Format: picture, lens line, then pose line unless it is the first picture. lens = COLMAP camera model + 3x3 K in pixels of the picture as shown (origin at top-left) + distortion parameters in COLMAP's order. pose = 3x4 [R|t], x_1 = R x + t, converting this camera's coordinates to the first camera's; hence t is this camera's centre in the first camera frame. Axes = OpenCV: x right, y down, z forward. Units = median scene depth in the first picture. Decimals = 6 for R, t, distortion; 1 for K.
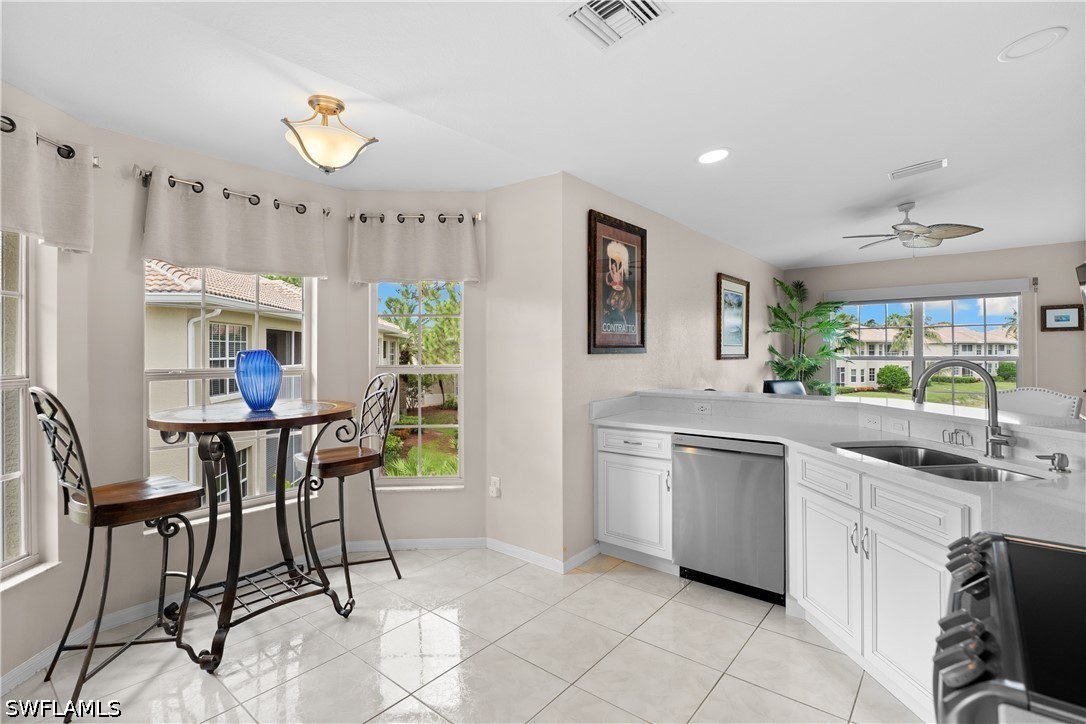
lens RADIAL K [[520.1, 0, 545.8], [0, 520.1, 350.5], [0, 0, 1]] dist [-0.004154, -0.000796]
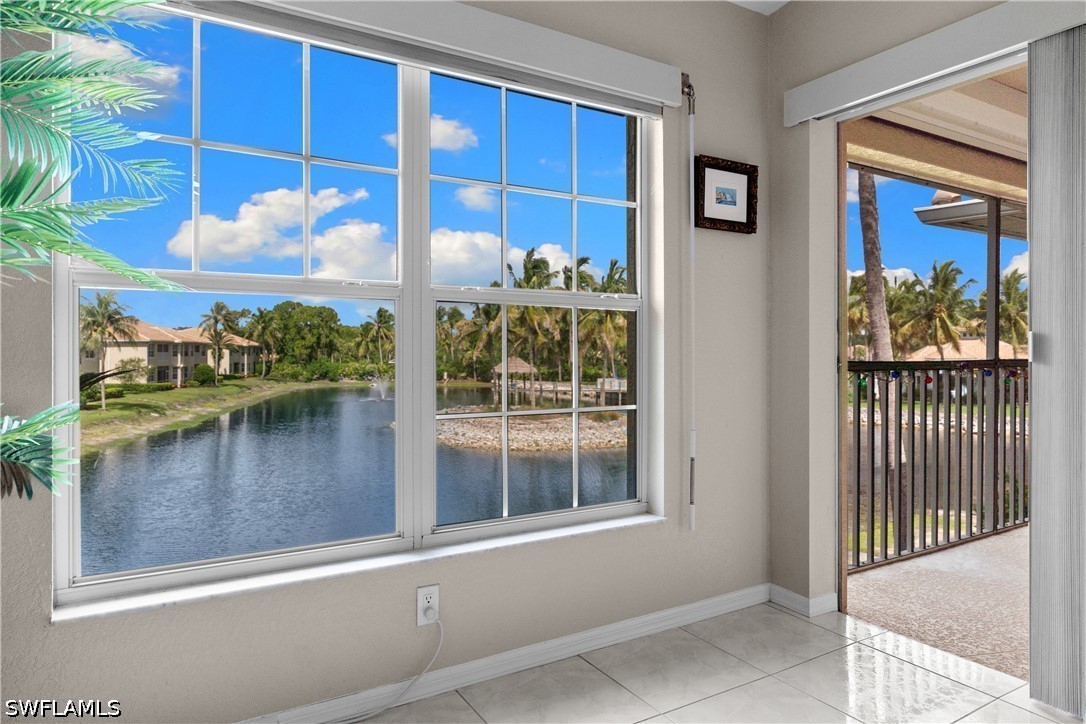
lens RADIAL K [[660.0, 0, 540.3], [0, 660.0, 352.9], [0, 0, 1]] dist [-0.003093, -0.001060]
pose [[0.345089, 0.003054, 0.938565, 0.607032], [-0.001148, 0.999995, -0.002832, 0.064429], [-0.938569, -0.000100, 0.345091, 1.164698]]
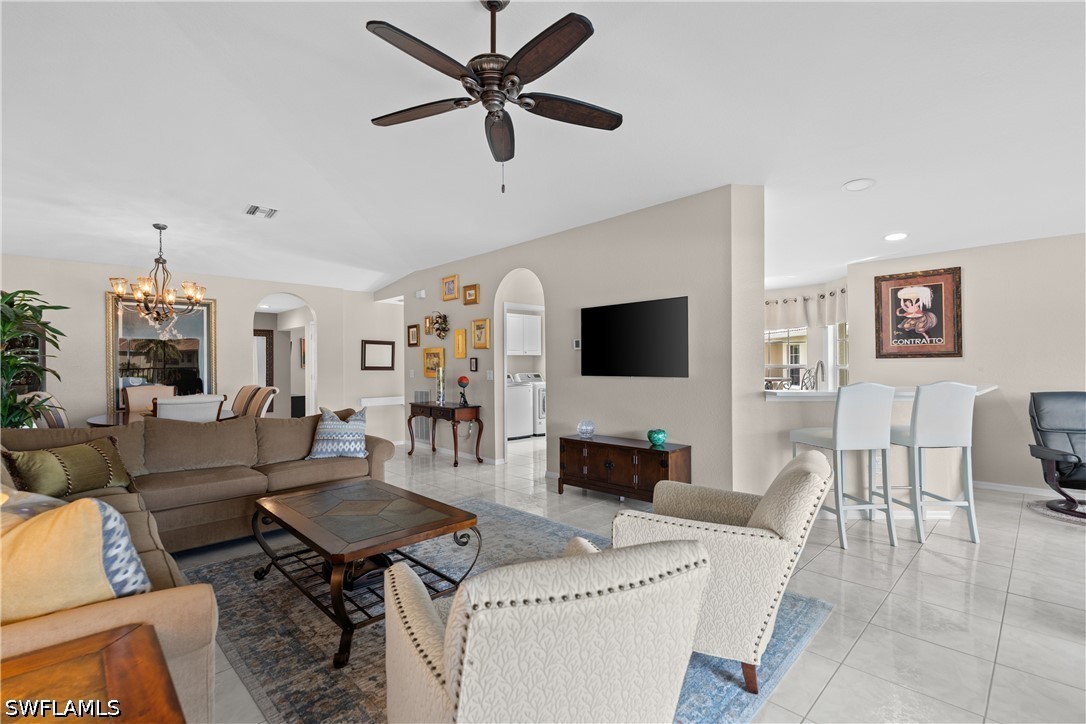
lens RADIAL K [[488.4, 0, 542.5], [0, 488.4, 367.6], [0, 0, 1]] dist [0.000005, -0.000085]
pose [[-0.114097, 0.005933, -0.993452, 1.390727], [0.009621, 0.999942, 0.004866, 0.013154], [0.993423, -0.009003, -0.114148, 0.051199]]
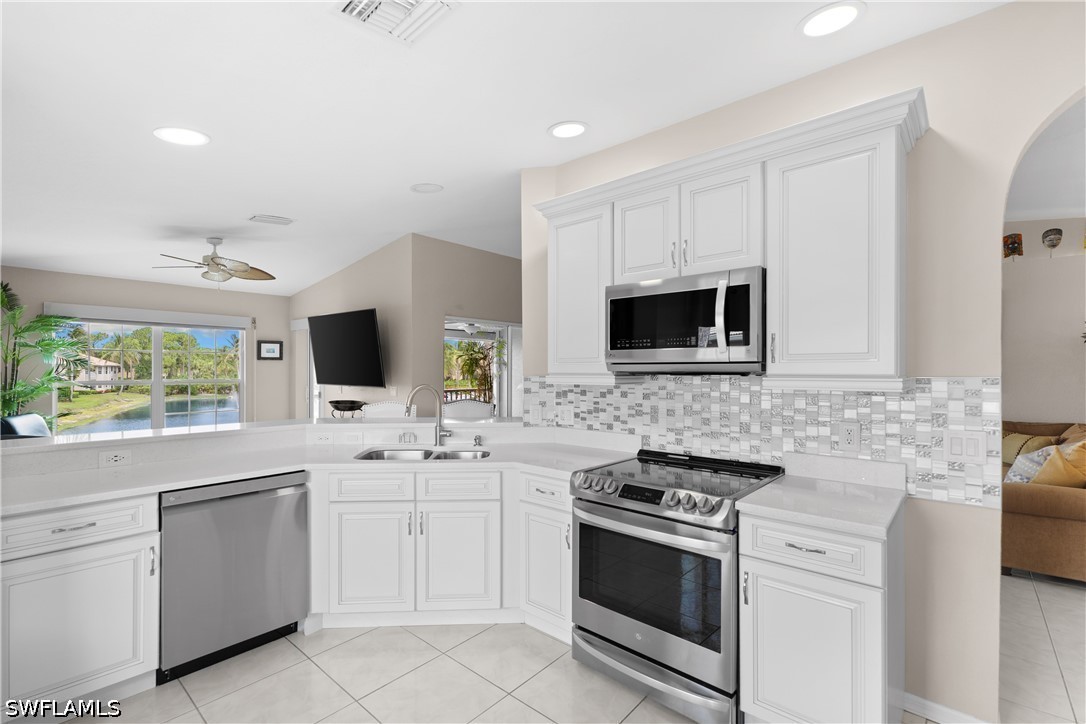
lens RADIAL K [[483.5, 0, 547.2], [0, 483.5, 372.9], [0, 0, 1]] dist [-0.000369, -0.000004]
pose [[0.028943, -0.000649, 0.999581, -0.287214], [-0.003272, 0.999994, 0.000744, -0.009127], [-0.999576, -0.003293, 0.028940, 0.296542]]
